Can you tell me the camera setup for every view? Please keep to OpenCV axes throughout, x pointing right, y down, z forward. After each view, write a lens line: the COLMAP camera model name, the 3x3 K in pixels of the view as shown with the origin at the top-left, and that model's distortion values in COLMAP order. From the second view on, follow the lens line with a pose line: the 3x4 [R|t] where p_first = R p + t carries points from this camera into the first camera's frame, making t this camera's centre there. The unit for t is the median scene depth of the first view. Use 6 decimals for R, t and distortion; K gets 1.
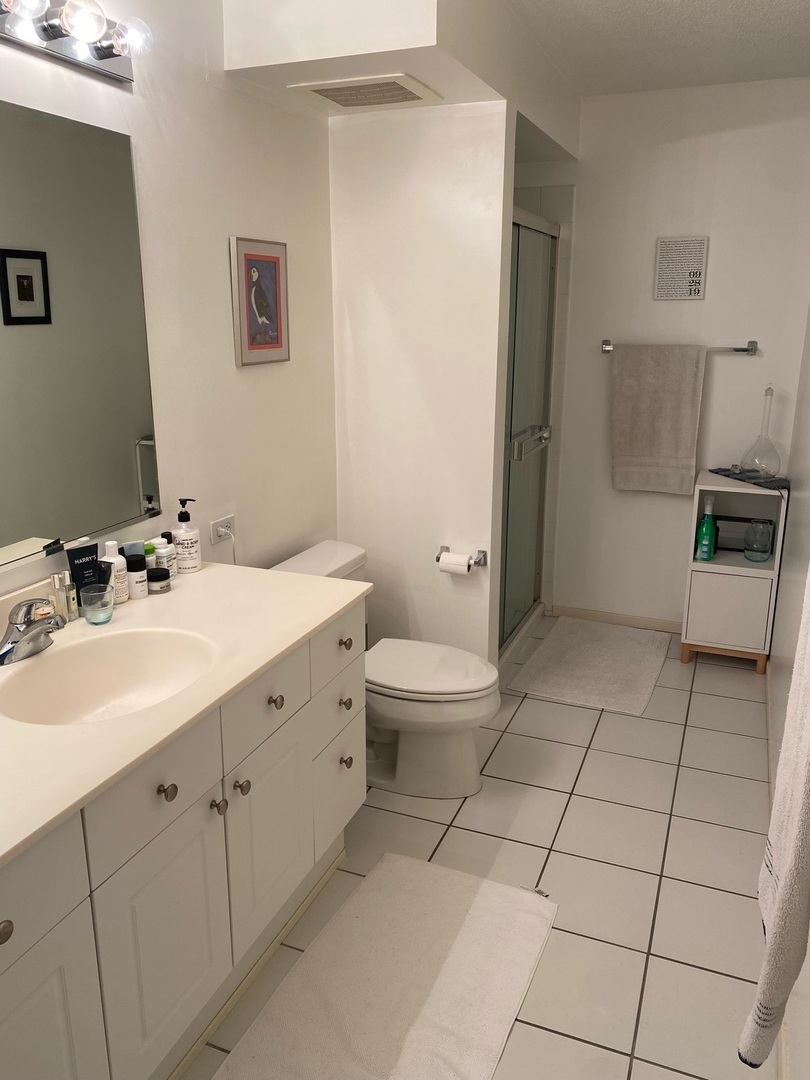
lens RADIAL K [[834.5, 0, 408.8], [0, 834.5, 536.1], [0, 0, 1]] dist [0.050549, -0.066483]
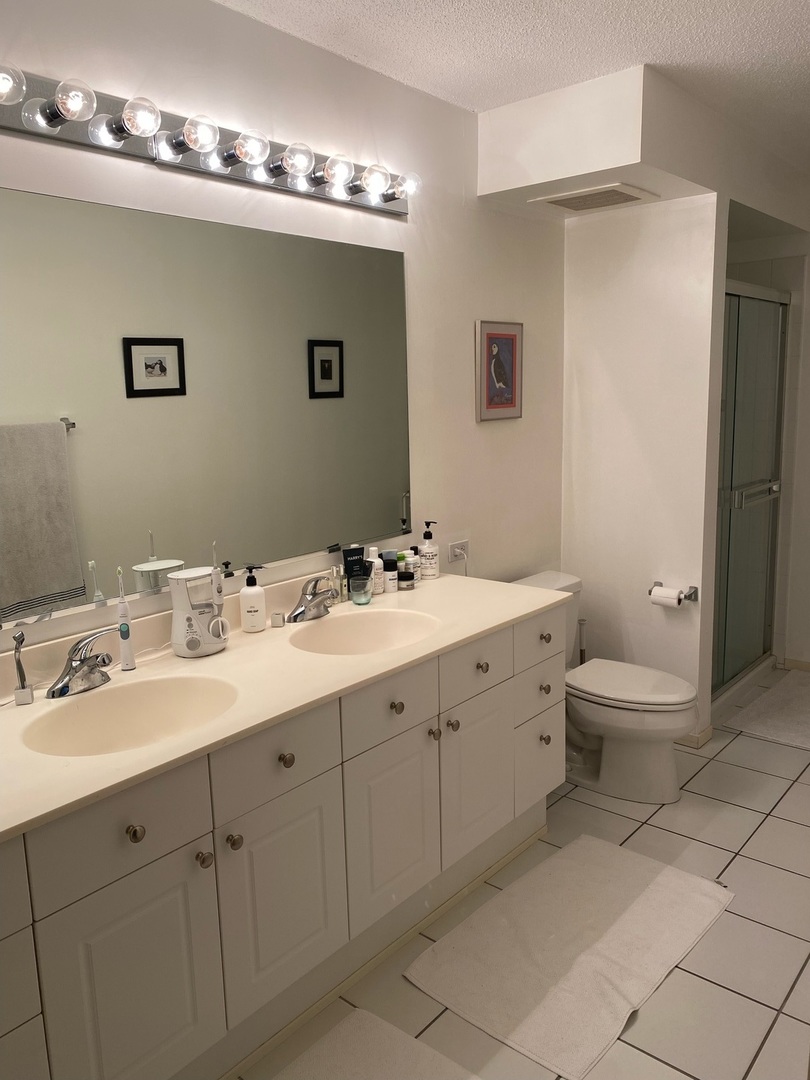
lens RADIAL K [[839.5, 0, 404.5], [0, 839.5, 534.0], [0, 0, 1]] dist [0.217573, -0.497760]
pose [[0.949146, 0.027746, -0.313611, 0.100039], [-0.057762, 0.994547, -0.086826, 0.086410], [0.309492, 0.100526, 0.945574, -0.228389]]
